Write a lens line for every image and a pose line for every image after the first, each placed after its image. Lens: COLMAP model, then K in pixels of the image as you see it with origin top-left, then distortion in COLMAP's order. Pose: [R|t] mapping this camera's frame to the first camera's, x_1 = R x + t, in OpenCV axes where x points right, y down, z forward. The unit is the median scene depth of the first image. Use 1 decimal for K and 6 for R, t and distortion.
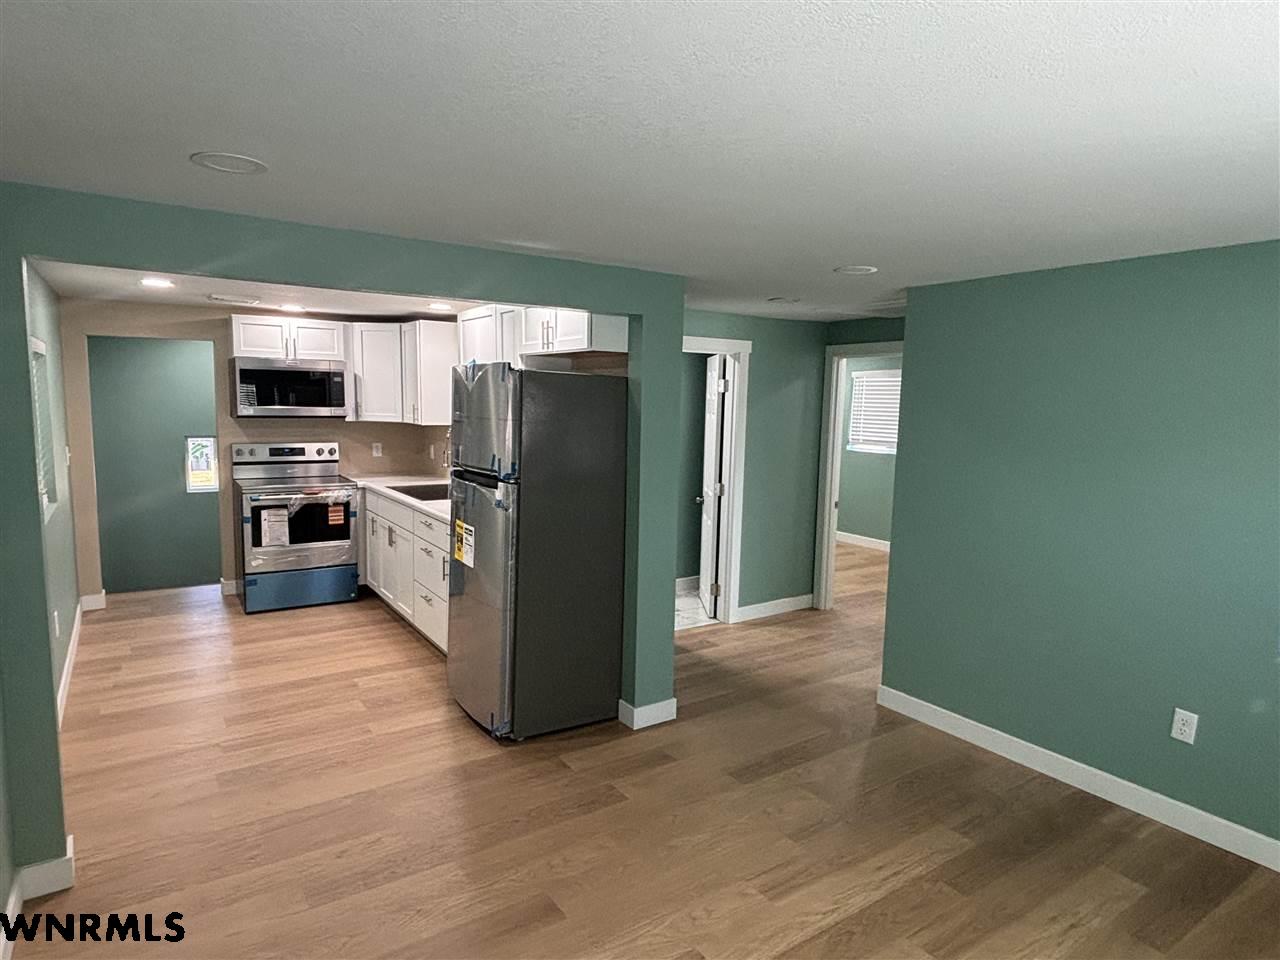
lens RADIAL K [[737.2, 0, 630.9], [0, 737.2, 482.0], [0, 0, 1]] dist [-0.003064, -0.005848]
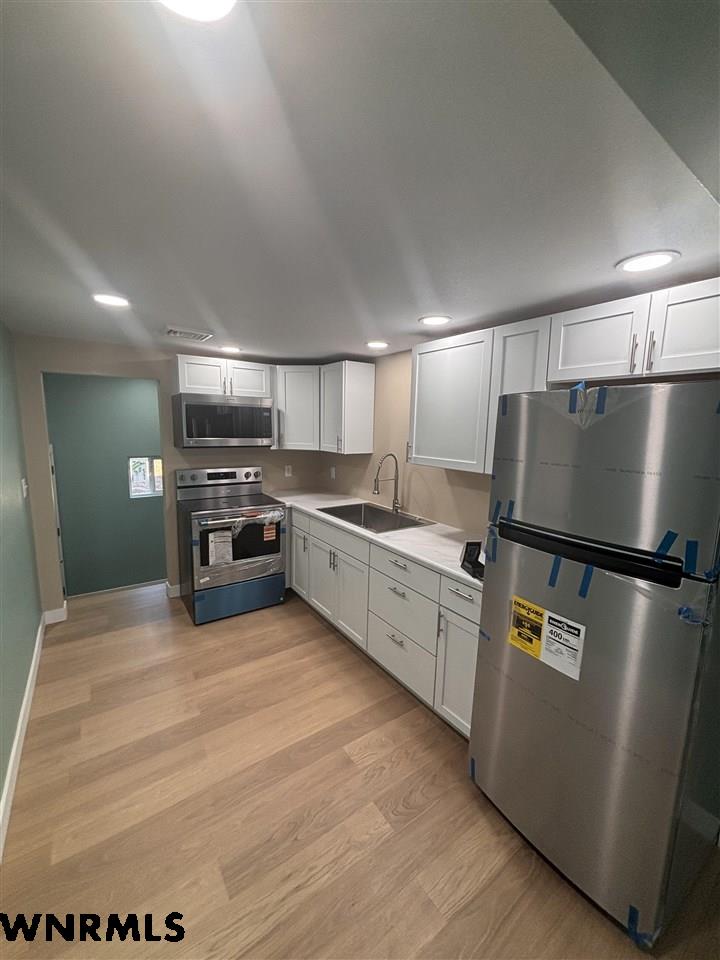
lens RADIAL K [[384.6, 0, 355.4], [0, 384.6, 480.3], [0, 0, 1]] dist [0.002406, -0.000045]
pose [[0.999950, 0.000010, 0.009999, -0.284685], [-0.000303, 0.999571, 0.029287, -0.056791], [-0.009995, -0.029289, 0.999521, 0.420594]]
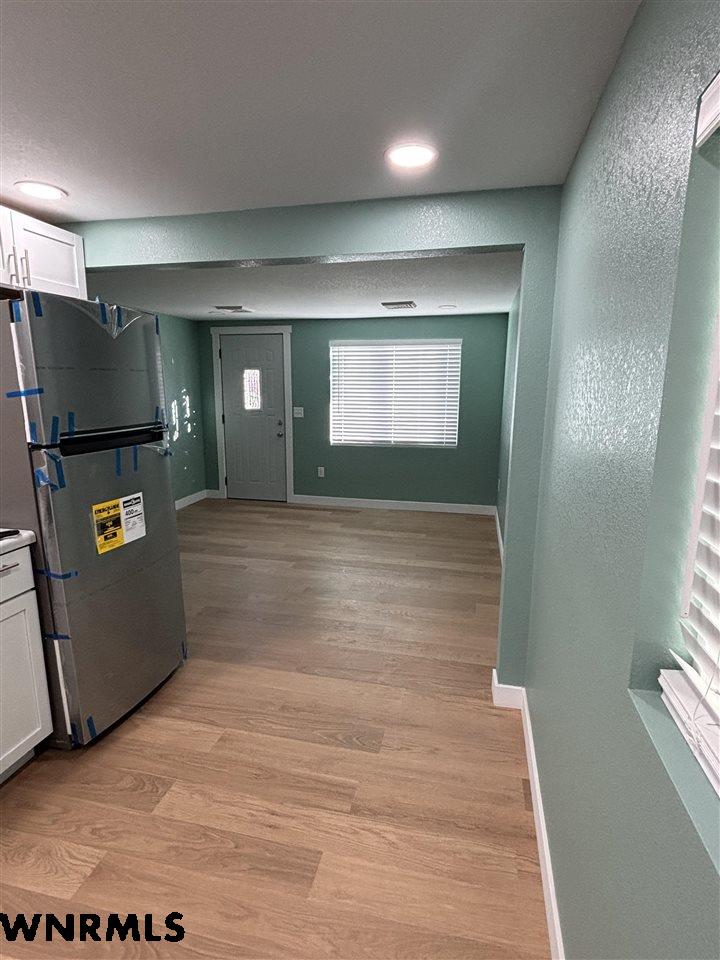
lens RADIAL K [[500.6, 0, 359.5], [0, 500.6, 483.0], [0, 0, 1]] dist [-0.001976, -0.001260]
pose [[-0.680192, -0.160846, 0.715170, -0.555358], [0.070108, 0.956882, 0.281888, -0.070035], [-0.729674, 0.241877, -0.639587, 0.784212]]
